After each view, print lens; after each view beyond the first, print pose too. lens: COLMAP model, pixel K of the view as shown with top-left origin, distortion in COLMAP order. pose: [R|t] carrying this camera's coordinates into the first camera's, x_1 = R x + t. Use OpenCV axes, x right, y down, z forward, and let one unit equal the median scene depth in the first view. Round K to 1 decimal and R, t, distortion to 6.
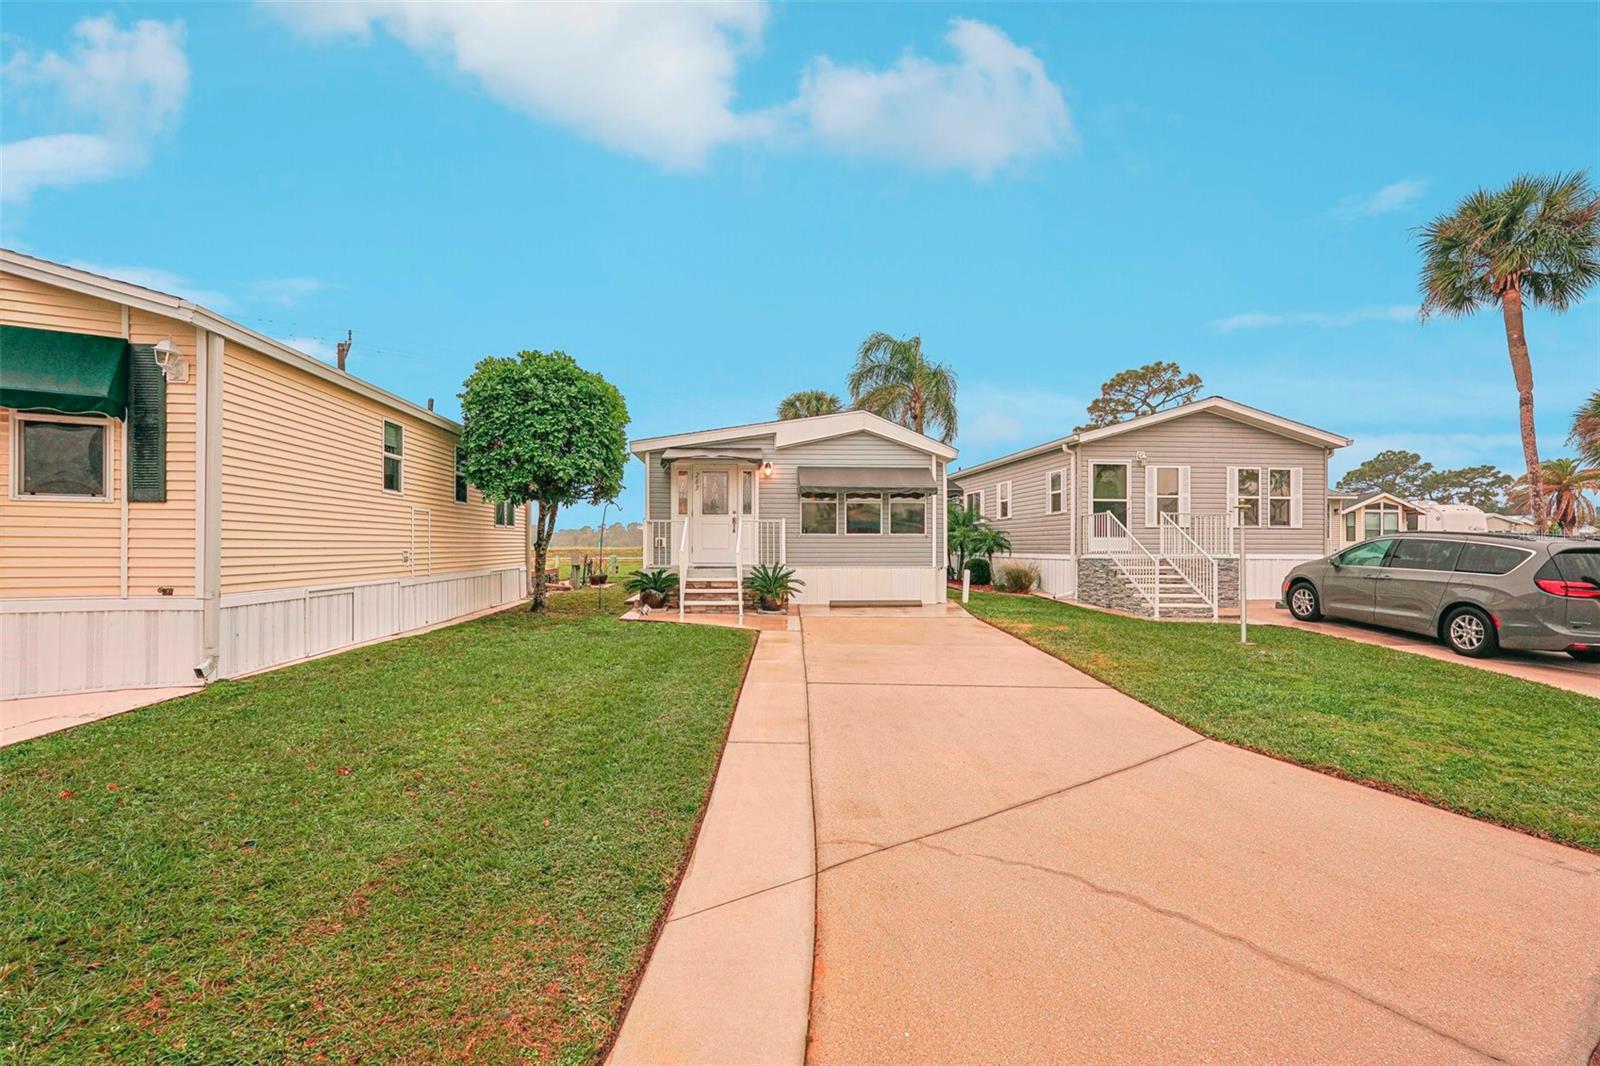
lens RADIAL K [[722.3, 0, 785.5], [0, 722.3, 555.8], [0, 0, 1]] dist [-0.007684, 0.005281]
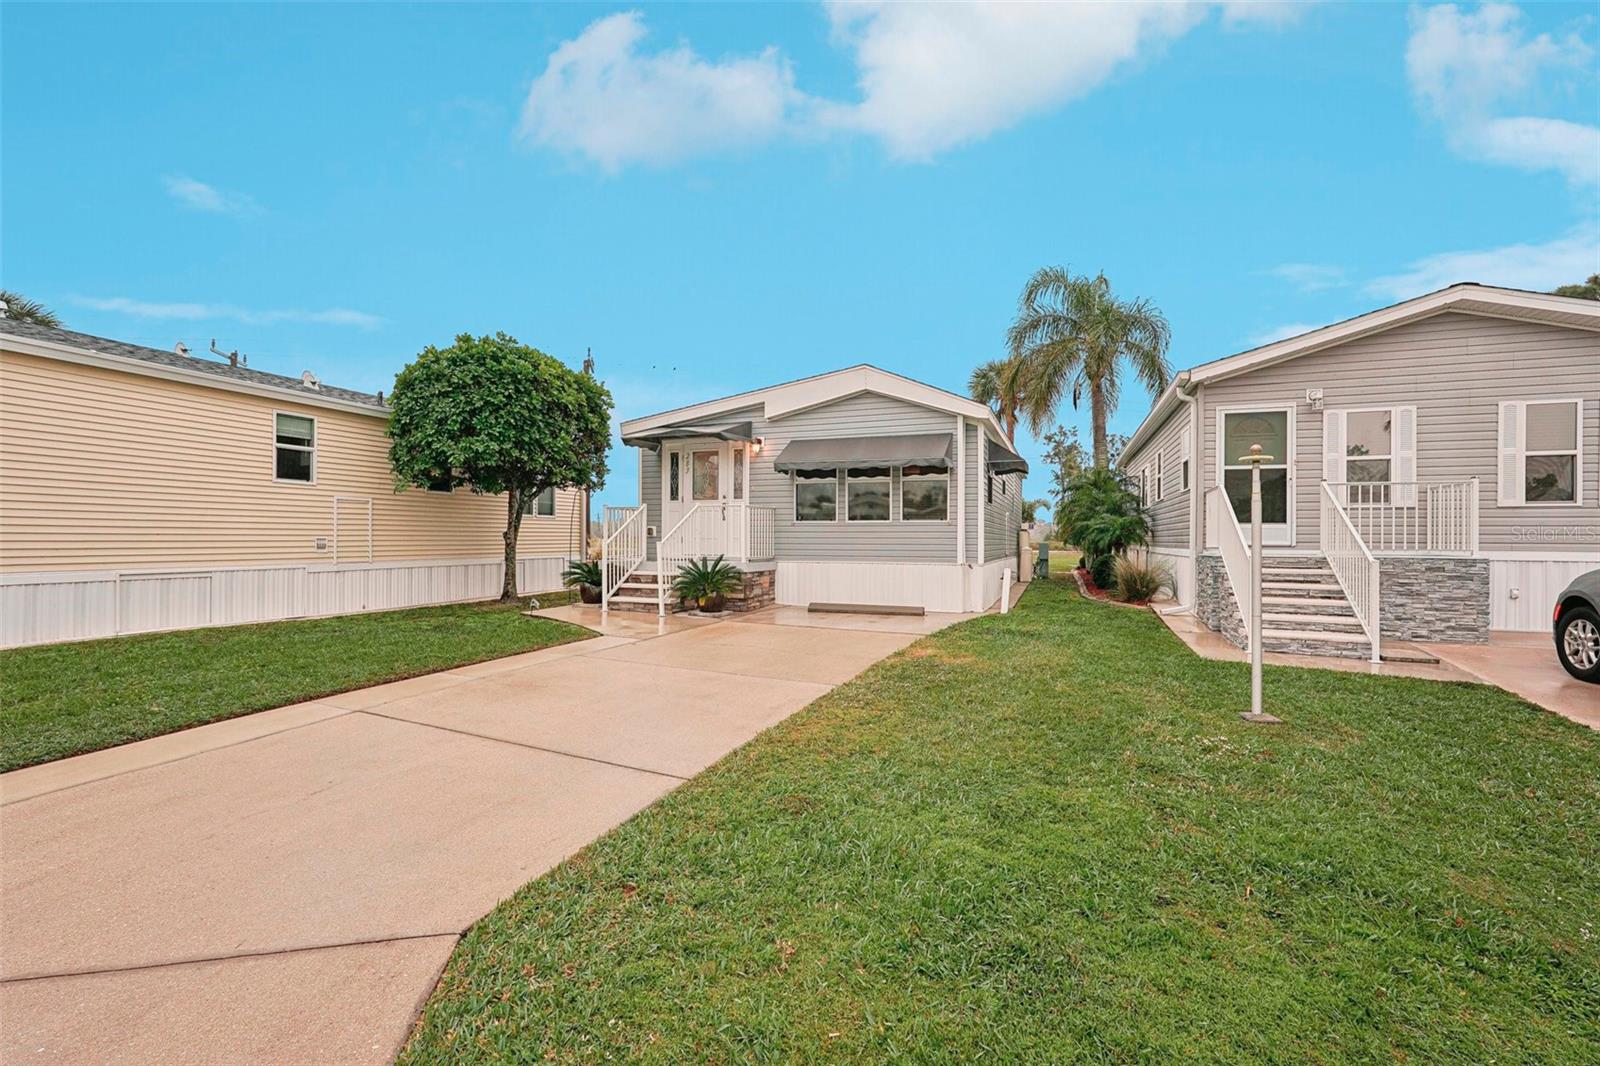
lens RADIAL K [[722.3, 0, 772.0], [0, 722.3, 538.9], [0, 0, 1]] dist [-0.007684, 0.005281]
pose [[0.904784, 0.004991, -0.425841, 0.350645], [-0.009788, 0.999911, -0.009077, -0.001647], [0.425757, 0.012380, 0.904753, 0.234045]]
